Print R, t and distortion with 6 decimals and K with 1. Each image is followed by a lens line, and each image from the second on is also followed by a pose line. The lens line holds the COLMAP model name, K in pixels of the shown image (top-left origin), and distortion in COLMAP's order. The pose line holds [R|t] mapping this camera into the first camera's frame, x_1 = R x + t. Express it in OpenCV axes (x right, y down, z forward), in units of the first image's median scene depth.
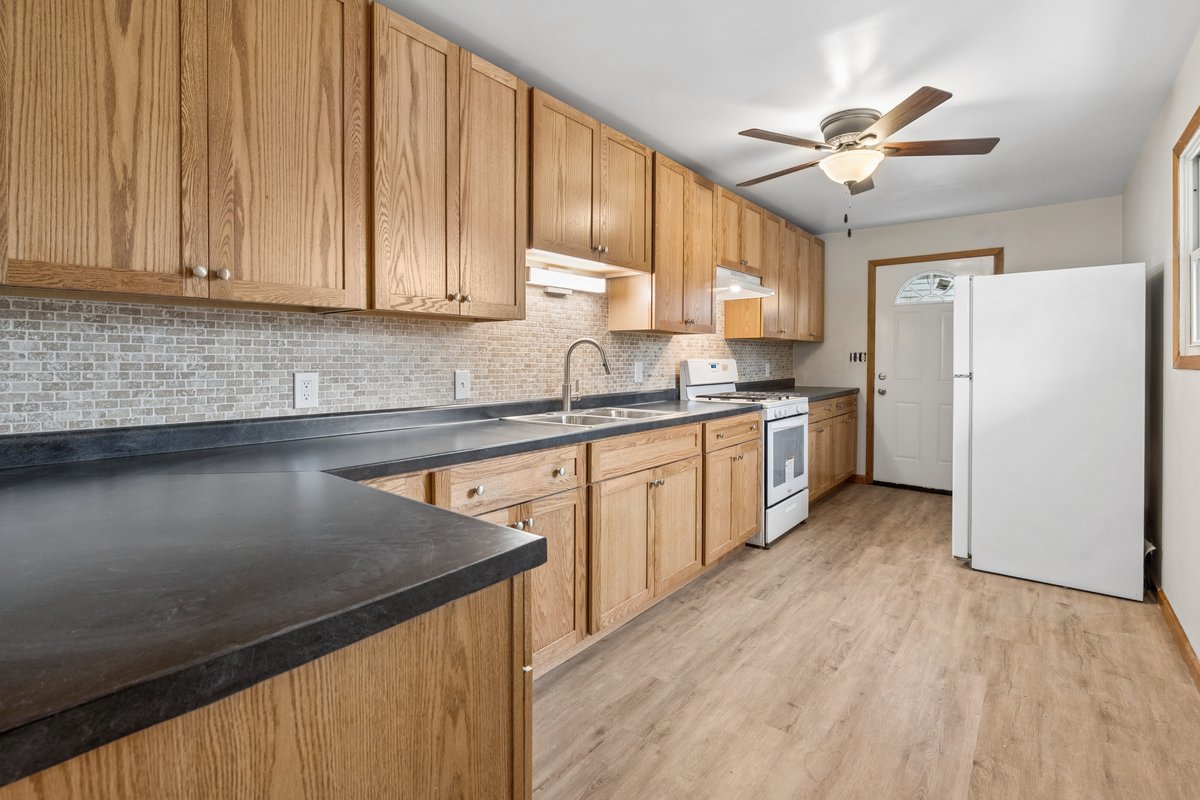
lens RADIAL K [[547.6, 0, 596.9], [0, 547.6, 374.2], [0, 0, 1]] dist [-0.001444, -0.000286]
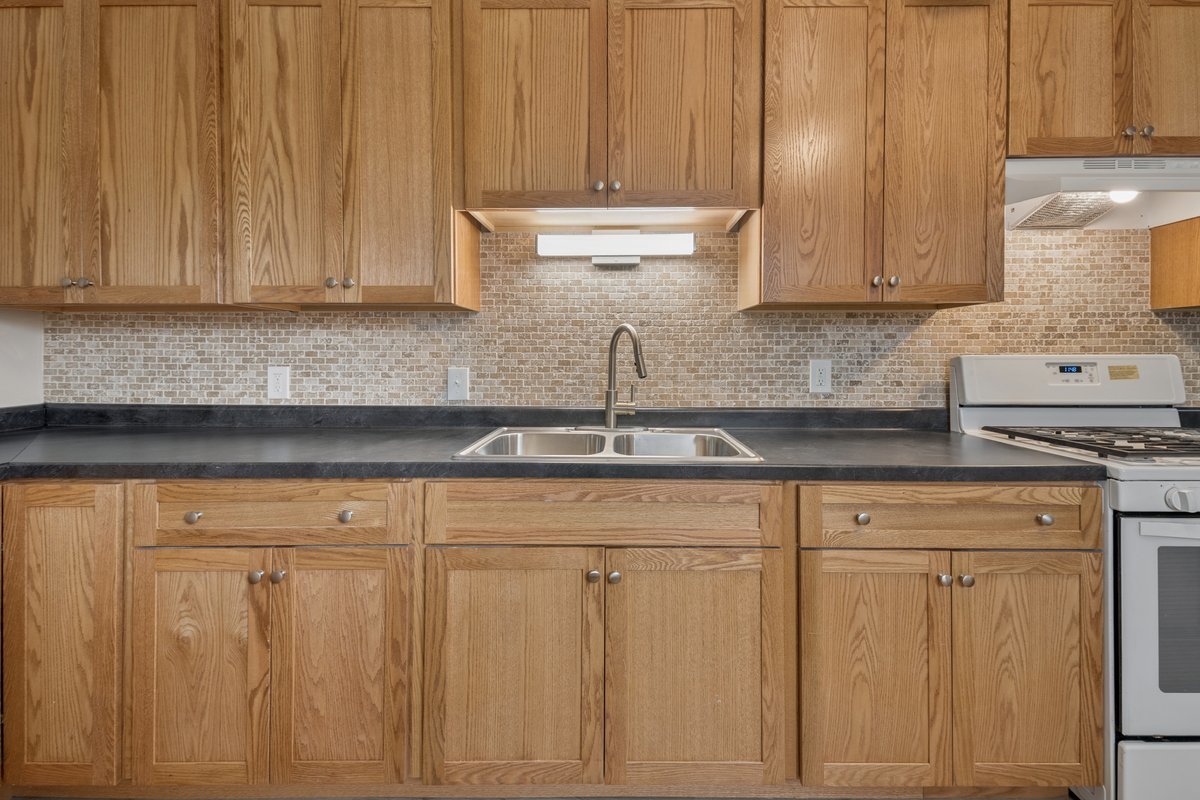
lens RADIAL K [[493.5, 0, 601.3], [0, 493.5, 358.1], [0, 0, 1]] dist [0.036178, -0.012649]
pose [[0.630168, 0.005843, -0.776437, 0.674842], [-0.022487, 0.999690, -0.010728, -0.024253], [0.776133, 0.024220, 0.630104, 0.908006]]
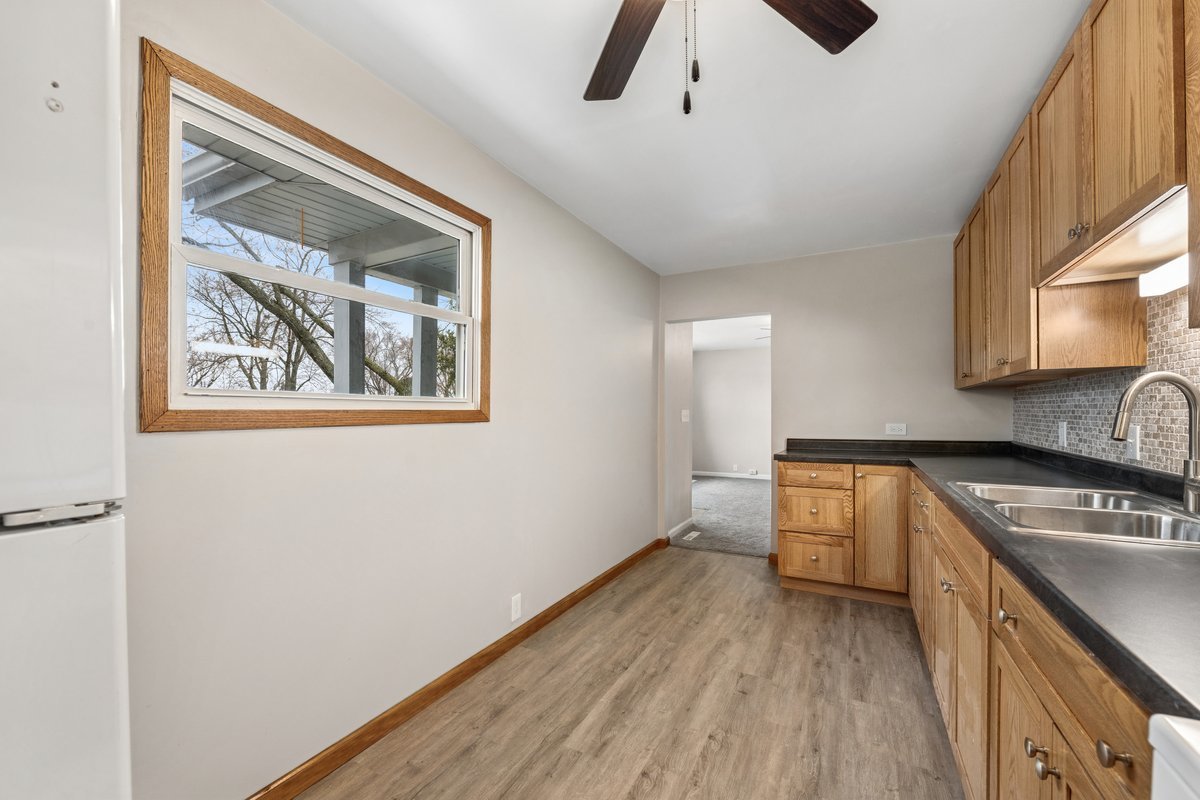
lens RADIAL K [[494.9, 0, 600.0], [0, 494.9, 400.0], [0, 0, 1]] dist [-0.000111, -0.000006]
pose [[-0.980687, -0.004264, -0.195535, 0.926903], [-0.004617, 0.999988, 0.001350, -0.056979], [0.195527, 0.002226, -0.980696, 2.103848]]
